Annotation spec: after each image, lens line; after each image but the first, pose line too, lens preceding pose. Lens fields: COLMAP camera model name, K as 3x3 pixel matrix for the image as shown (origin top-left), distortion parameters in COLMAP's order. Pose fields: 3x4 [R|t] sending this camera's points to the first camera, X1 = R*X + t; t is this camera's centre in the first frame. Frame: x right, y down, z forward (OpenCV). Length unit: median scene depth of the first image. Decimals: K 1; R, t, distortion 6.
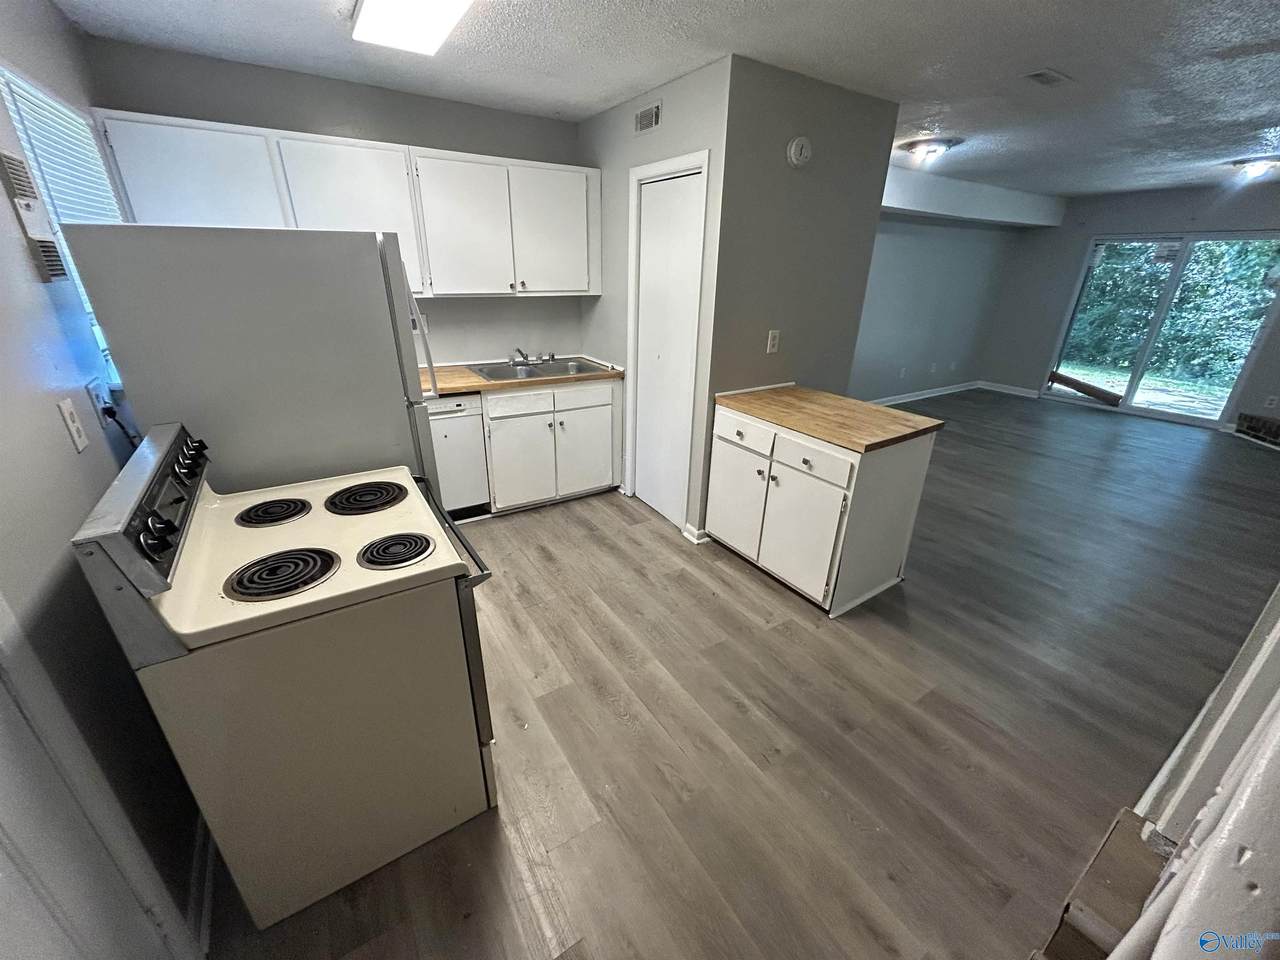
lens RADIAL K [[513.7, 0, 640.2], [0, 513.7, 477.5], [0, 0, 1]] dist [-0.002536, 0.000321]
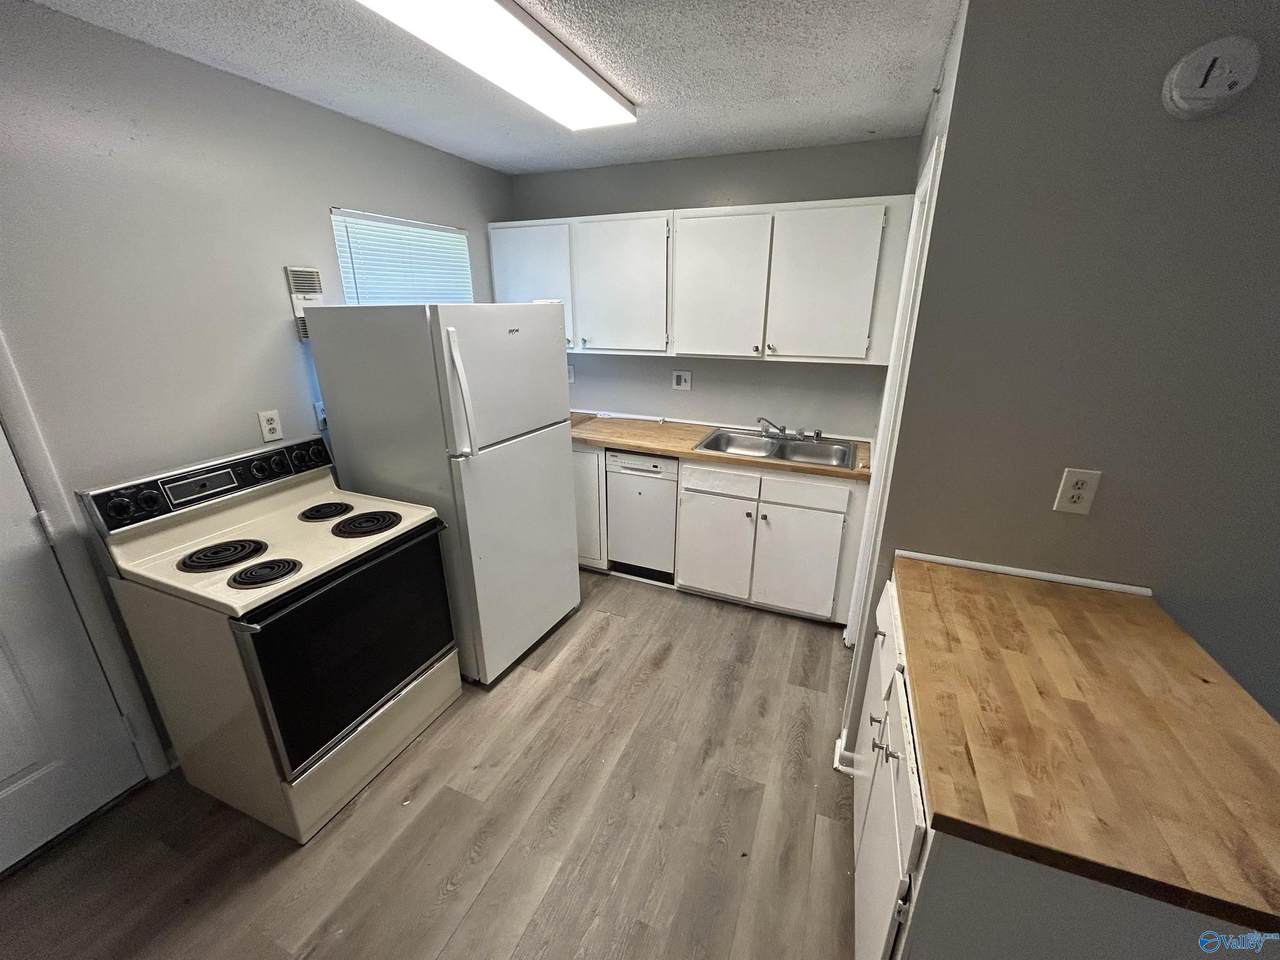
lens RADIAL K [[513.7, 0, 639.5], [0, 513.7, 478.2], [0, 0, 1]] dist [-0.002536, 0.000321]
pose [[0.573404, 0.247122, -0.781114, 0.380534], [-0.307466, 0.948645, 0.074418, -0.179548], [0.759389, 0.197494, 0.619938, 0.381043]]
